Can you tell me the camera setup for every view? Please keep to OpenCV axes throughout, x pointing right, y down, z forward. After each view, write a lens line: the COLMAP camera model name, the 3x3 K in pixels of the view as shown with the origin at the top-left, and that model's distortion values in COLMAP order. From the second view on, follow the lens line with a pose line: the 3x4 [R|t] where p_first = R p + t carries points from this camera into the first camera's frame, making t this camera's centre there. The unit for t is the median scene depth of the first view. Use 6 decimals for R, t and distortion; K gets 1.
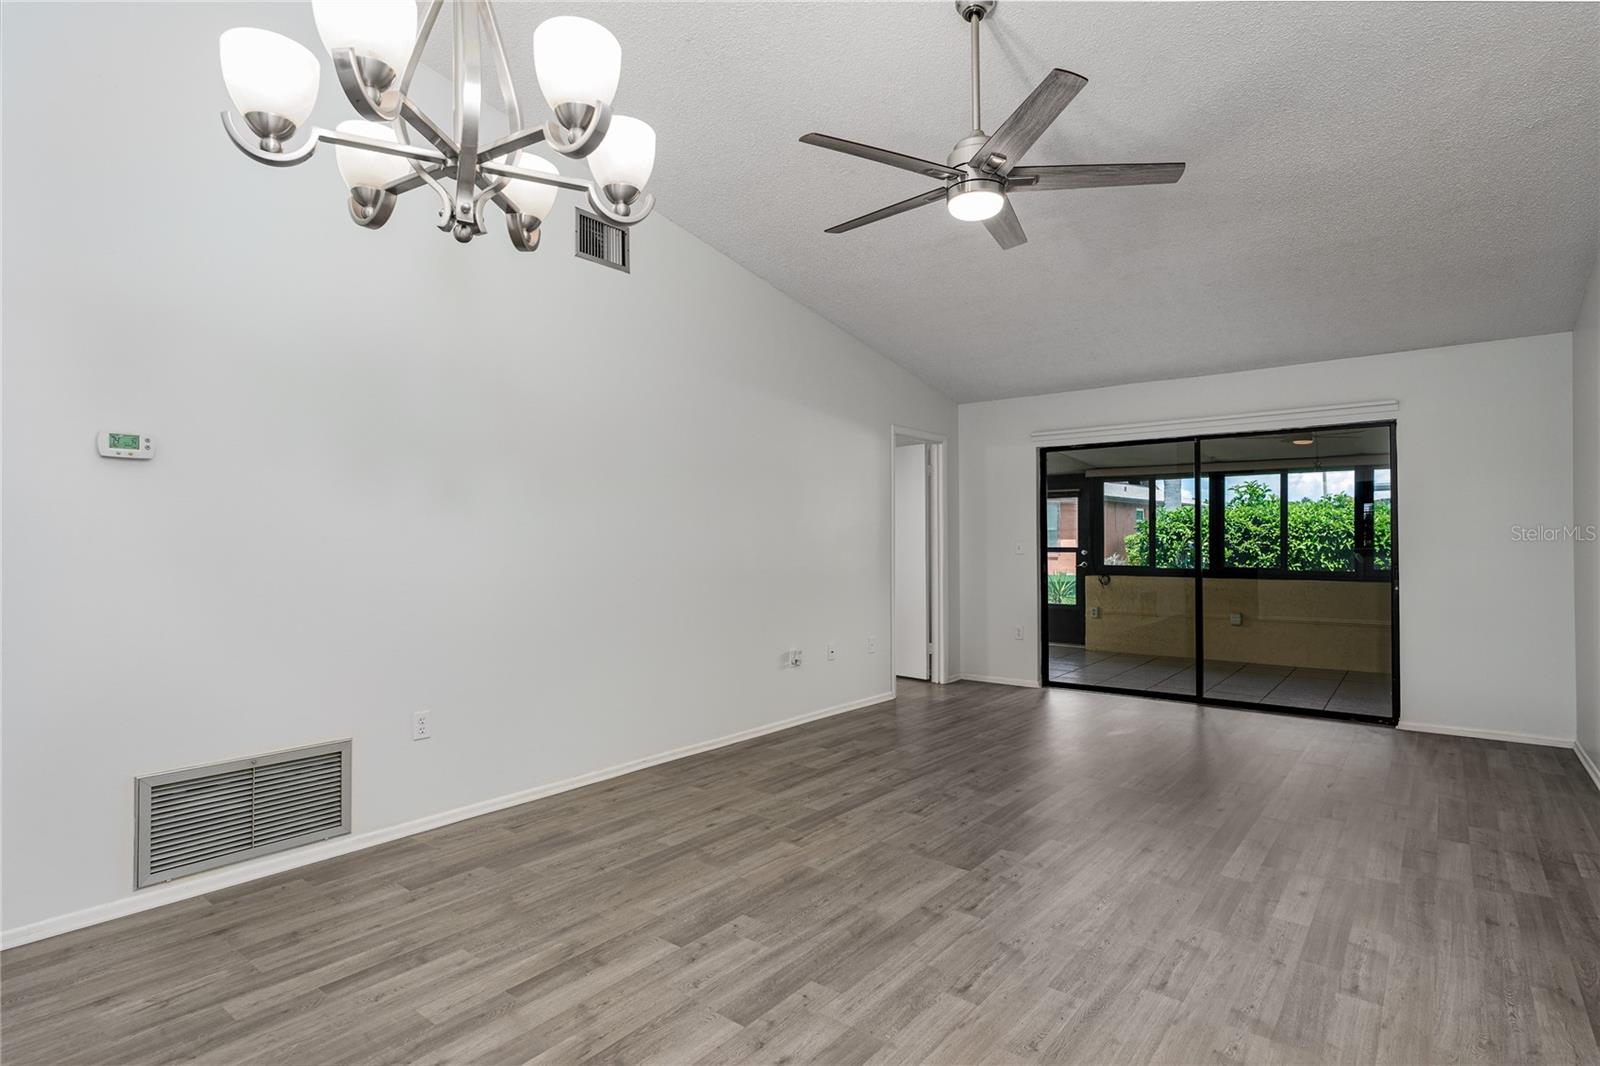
lens RADIAL K [[813.2, 0, 792.3], [0, 813.2, 532.8], [0, 0, 1]] dist [-0.002285, -0.000491]
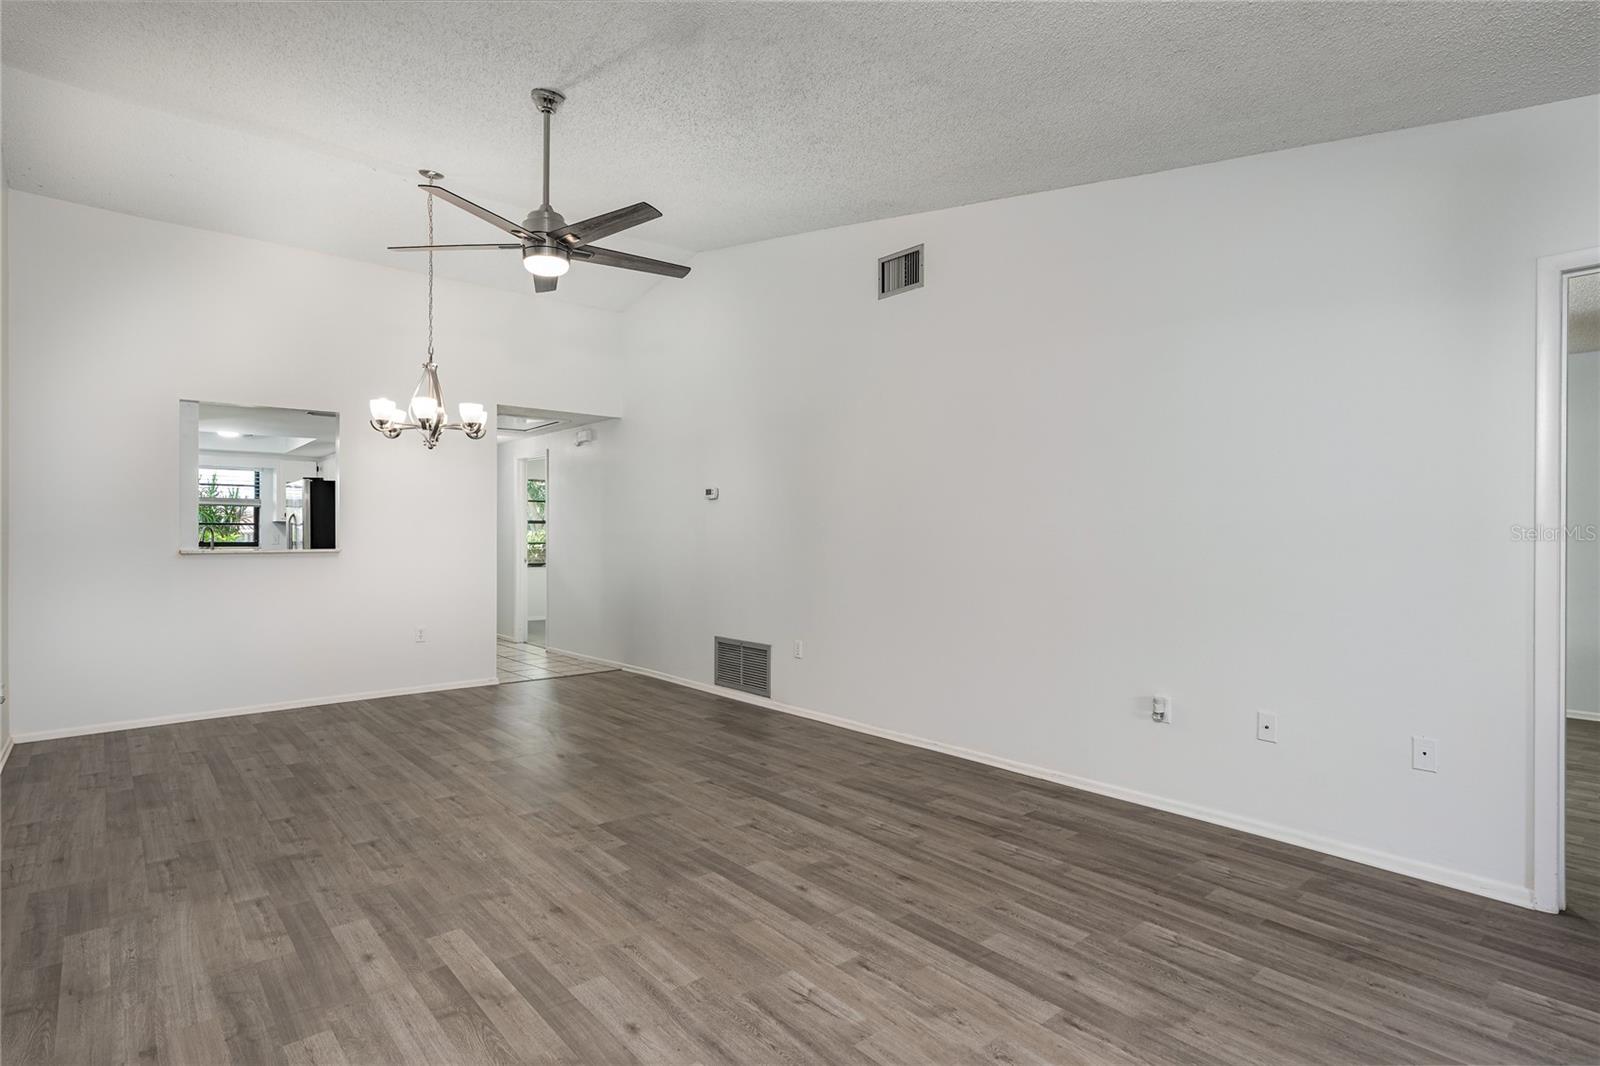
lens RADIAL K [[808.7, 0, 797.9], [0, 808.7, 537.7], [0, 0, 1]] dist [-0.003914, -0.000060]
pose [[-0.182697, 0.004016, -0.983161, 1.197788], [0.010323, 0.999944, 0.002166, 0.015081], [0.983115, -0.009753, -0.182728, 1.398025]]
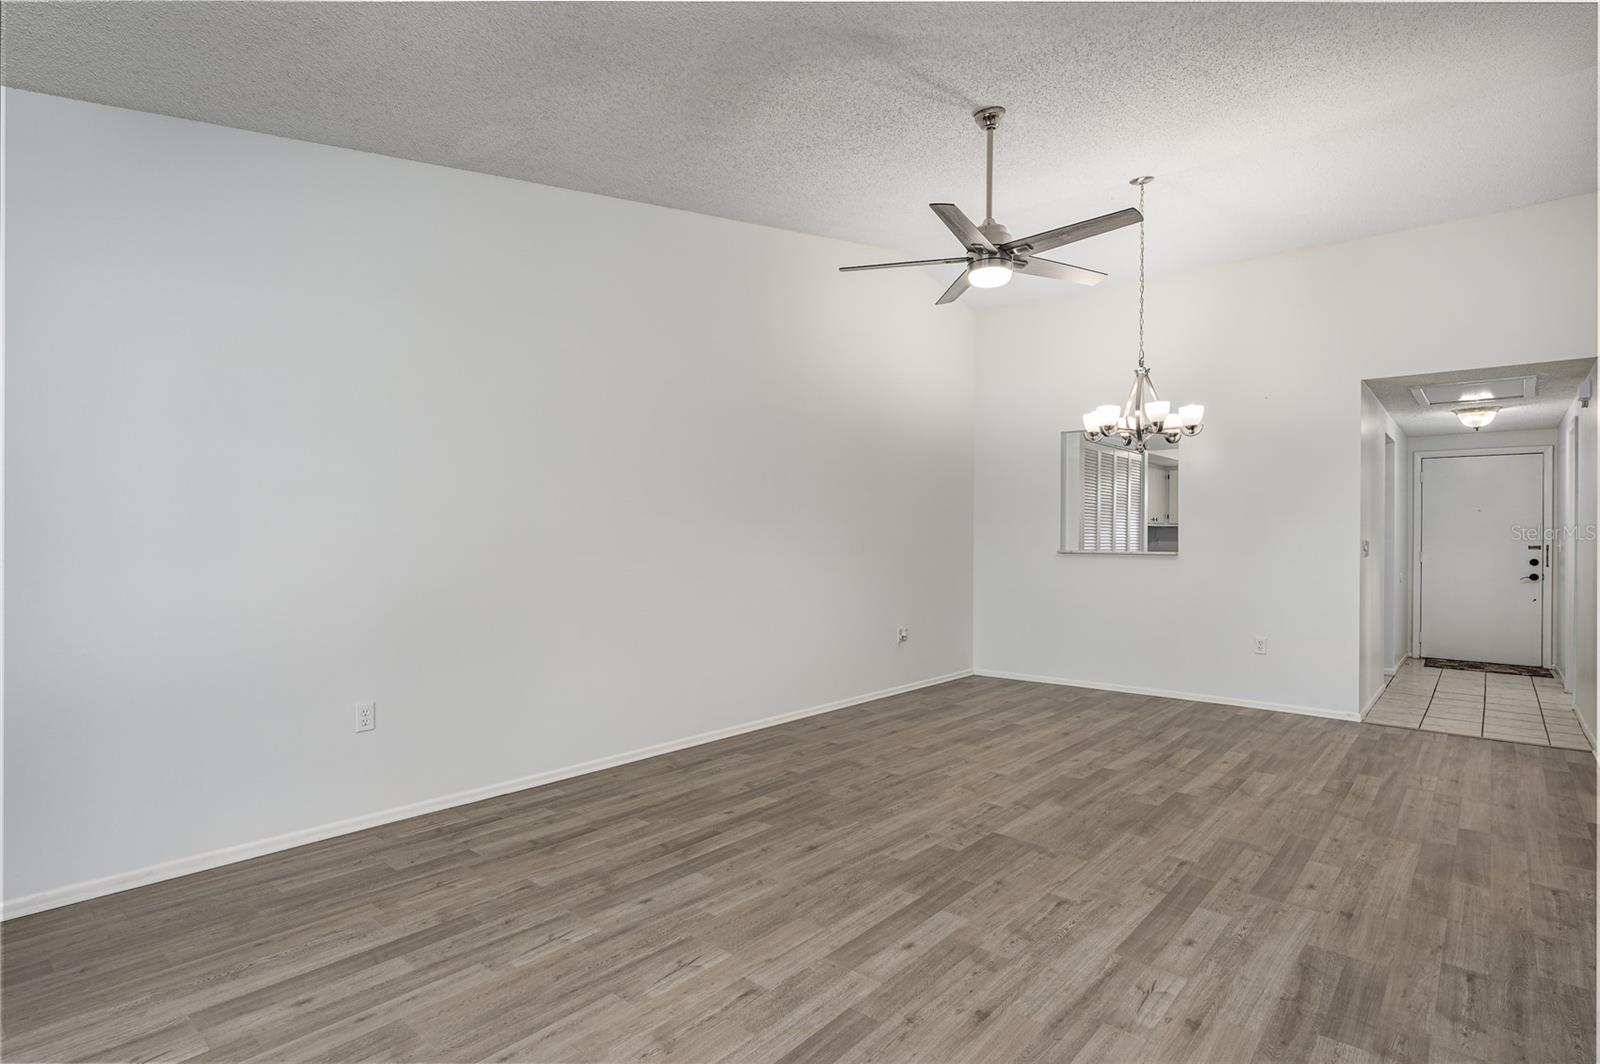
lens RADIAL K [[808.7, 0, 797.9], [0, 808.7, 536.7], [0, 0, 1]] dist [-0.003914, -0.000060]
pose [[-0.999422, -0.004183, 0.033742, 0.423295], [-0.004564, 0.999927, -0.011219, 0.022849], [-0.033693, -0.011366, -0.999368, 1.996456]]
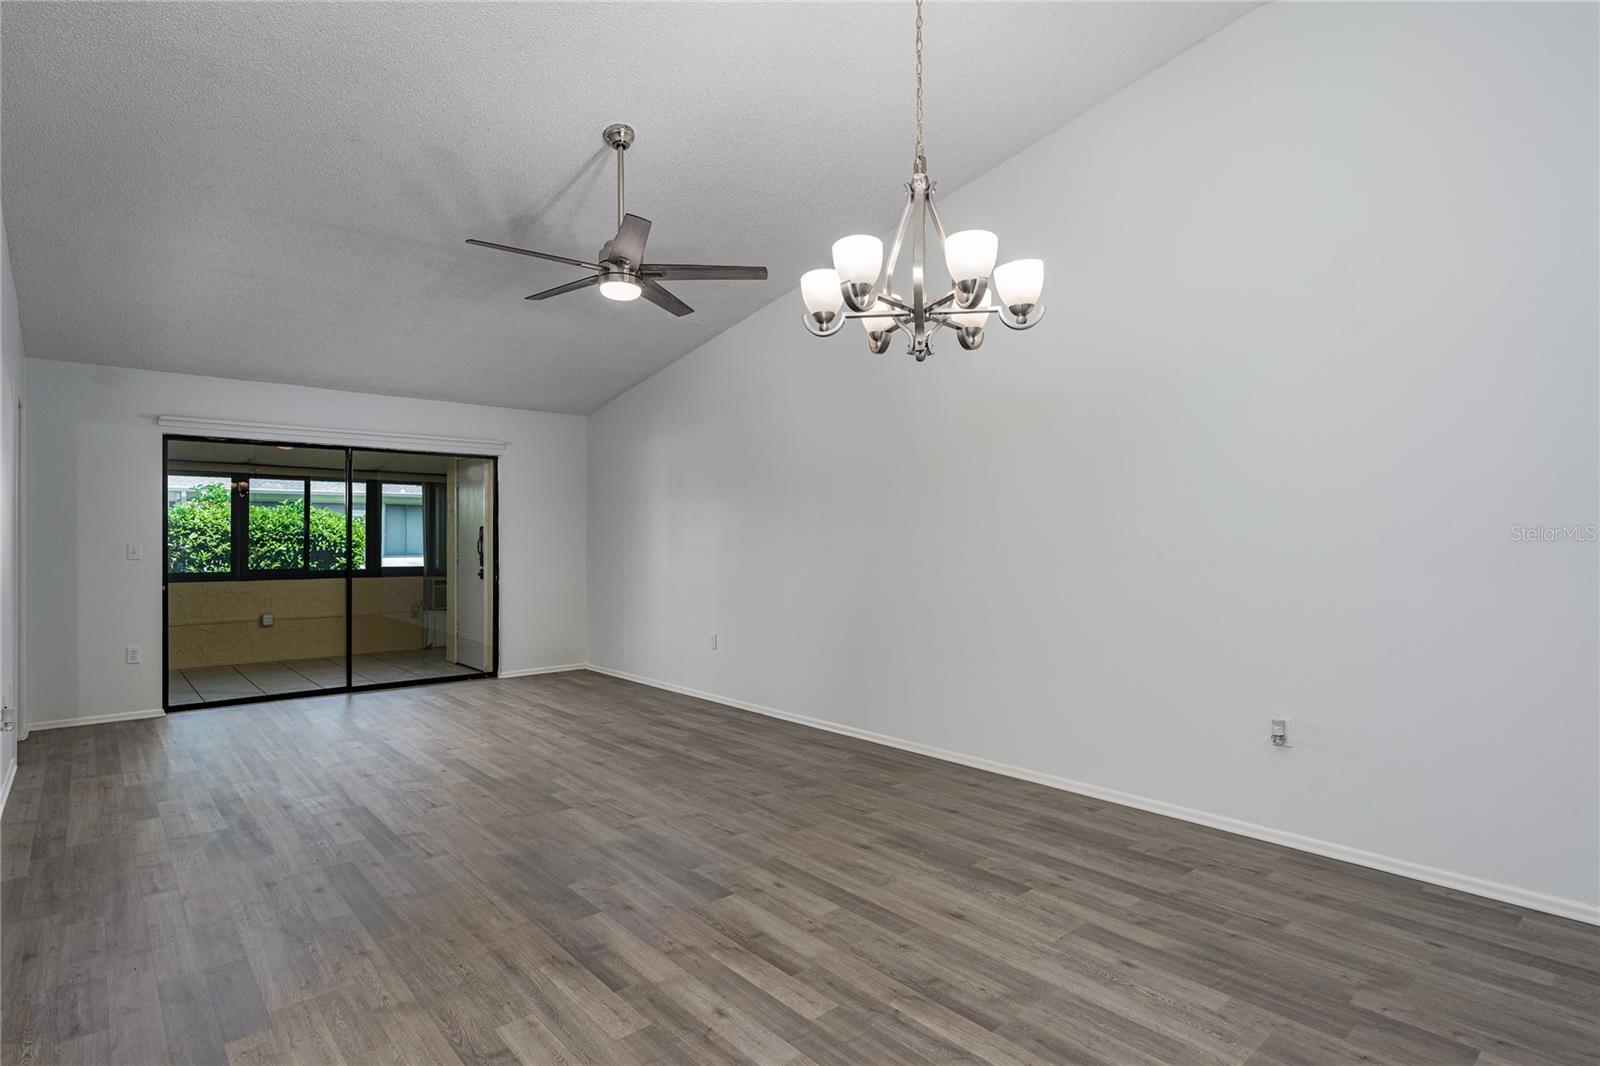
lens RADIAL K [[822.2, 0, 798.6], [0, 822.2, 539.3], [0, 0, 1]] dist [-0.002706, 0.000199]
pose [[0.173560, 0.003609, 0.984817, -0.911701], [-0.009755, 0.999951, -0.001945, 0.001837], [-0.984775, -0.009269, 0.173587, 0.417266]]
